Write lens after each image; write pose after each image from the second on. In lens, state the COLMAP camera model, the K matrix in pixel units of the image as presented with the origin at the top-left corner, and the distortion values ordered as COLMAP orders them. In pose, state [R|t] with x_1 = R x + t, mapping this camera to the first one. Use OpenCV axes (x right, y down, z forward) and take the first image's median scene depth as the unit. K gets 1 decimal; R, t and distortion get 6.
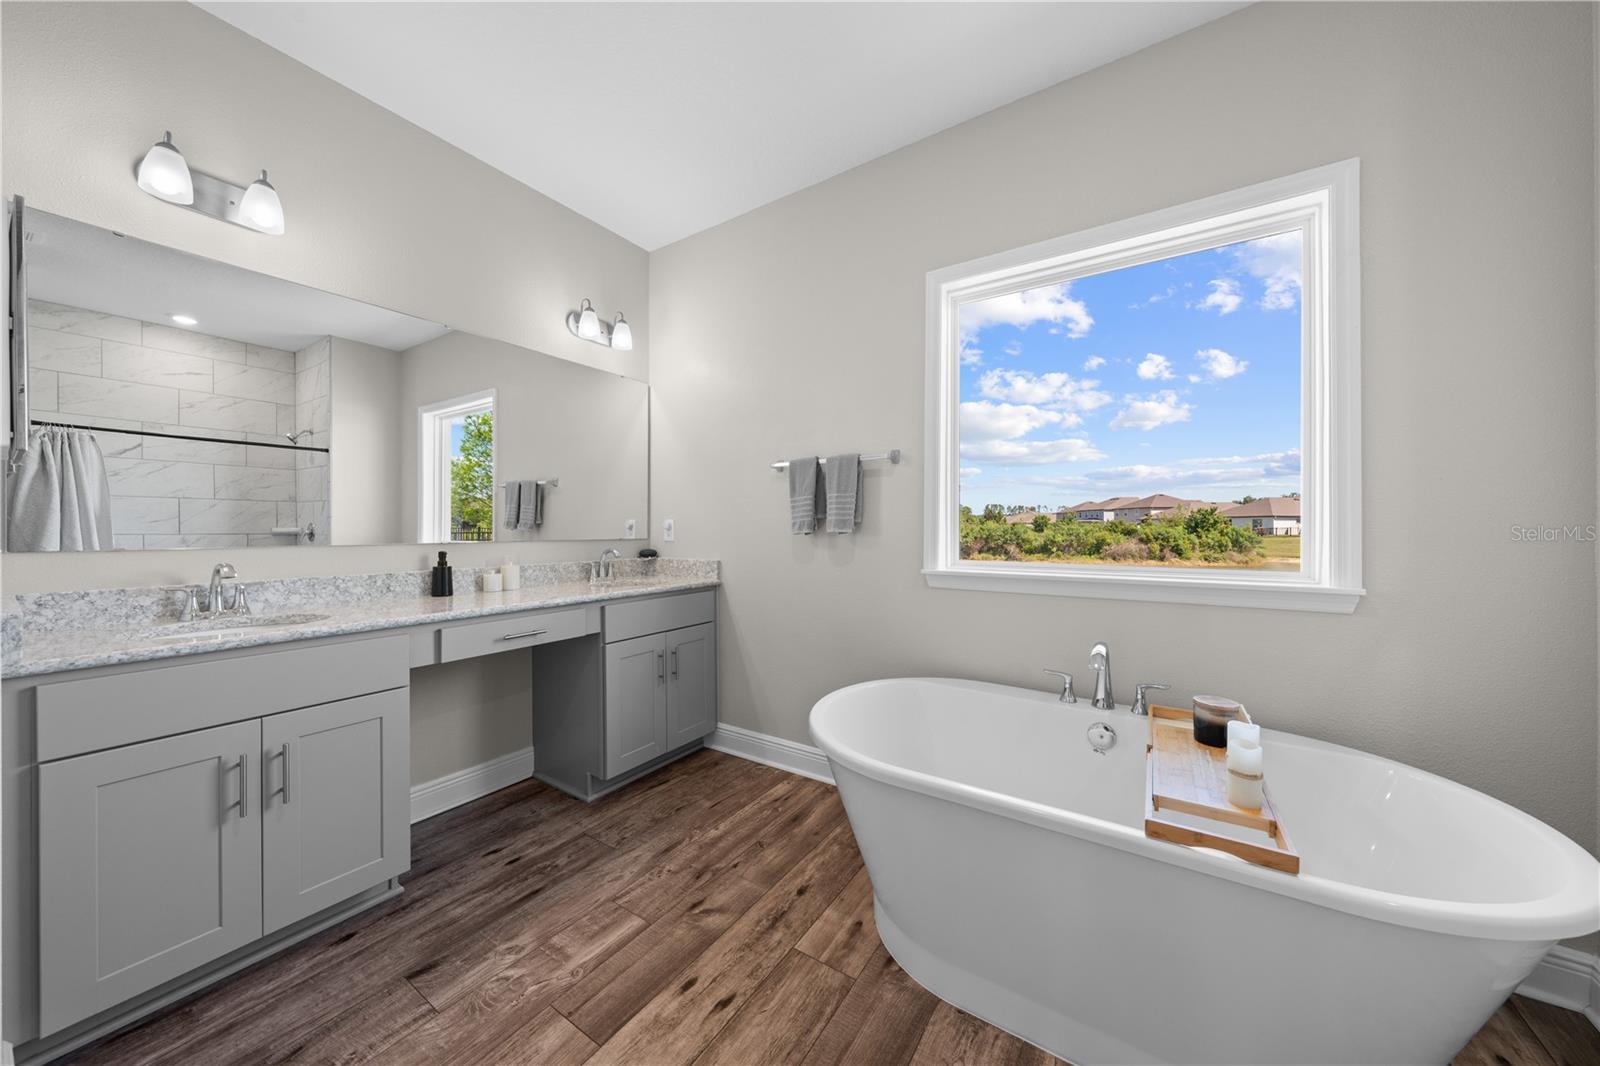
lens RADIAL K [[540.6, 0, 803.3], [0, 540.6, 528.7], [0, 0, 1]] dist [-0.003773, 0.000408]
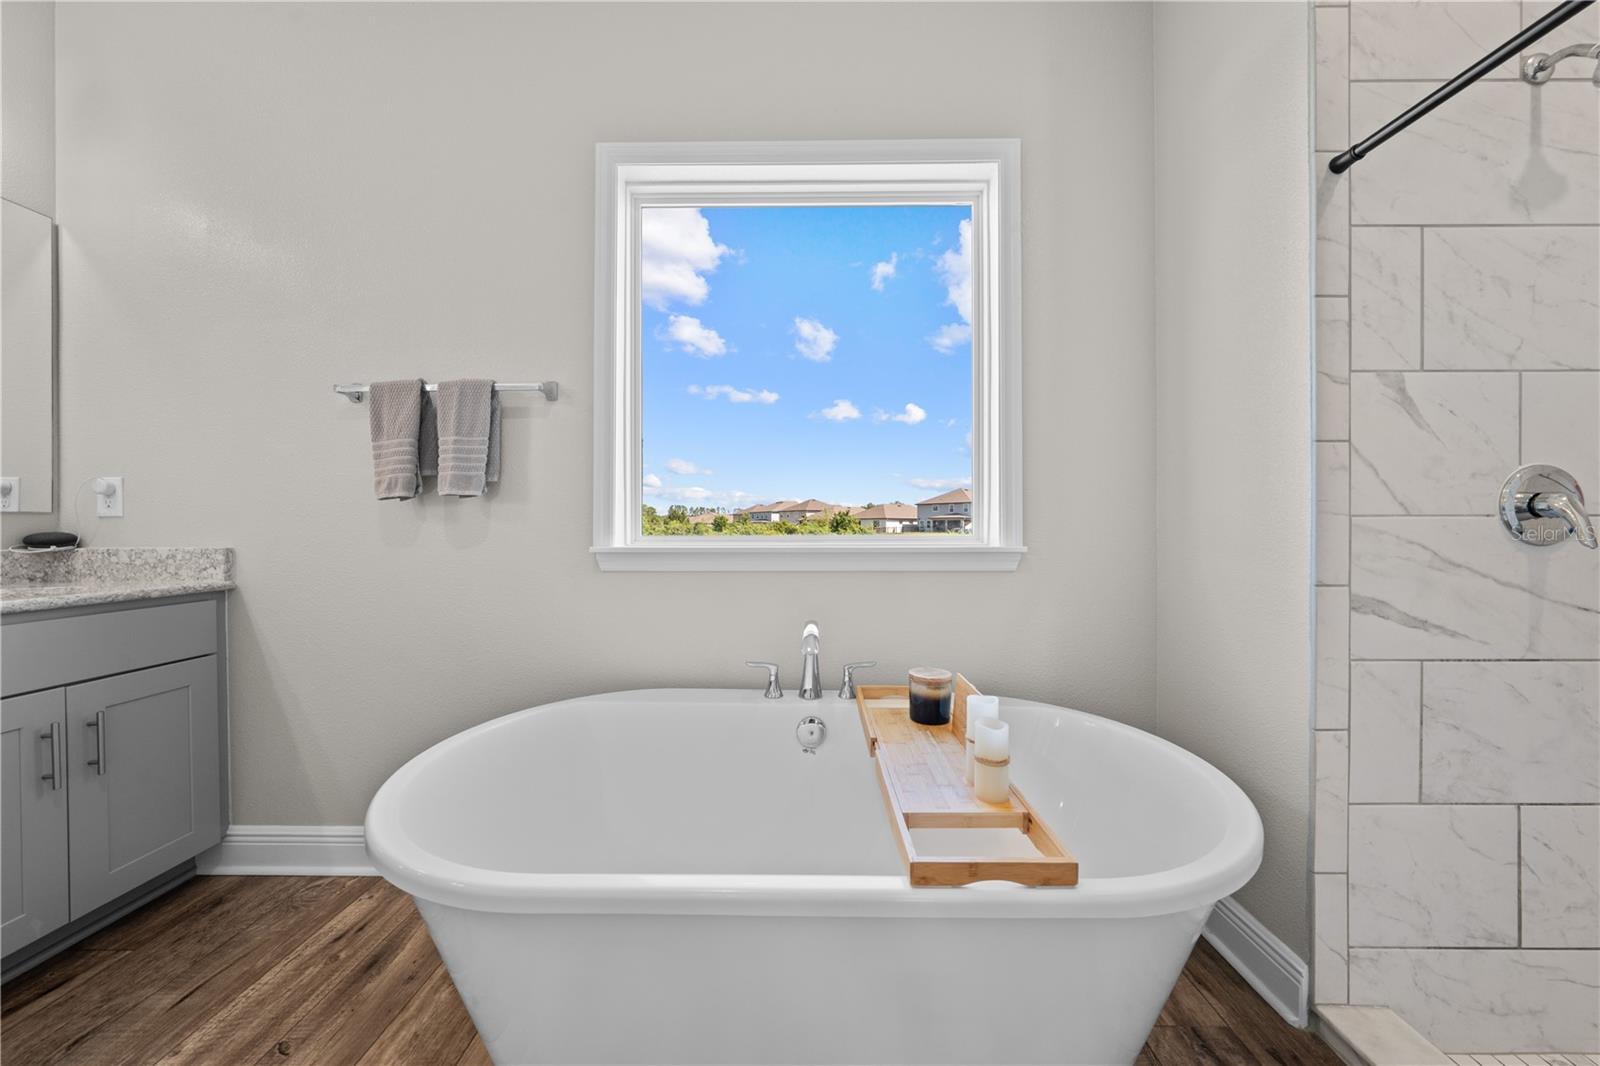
lens RADIAL K [[540.6, 0, 803.4], [0, 540.6, 530.8], [0, 0, 1]] dist [-0.003773, 0.000408]
pose [[0.843085, -0.004299, 0.537763, 0.070163], [0.002820, 0.999990, 0.003573, 0.052378], [-0.537773, -0.001496, 0.843088, 0.233582]]
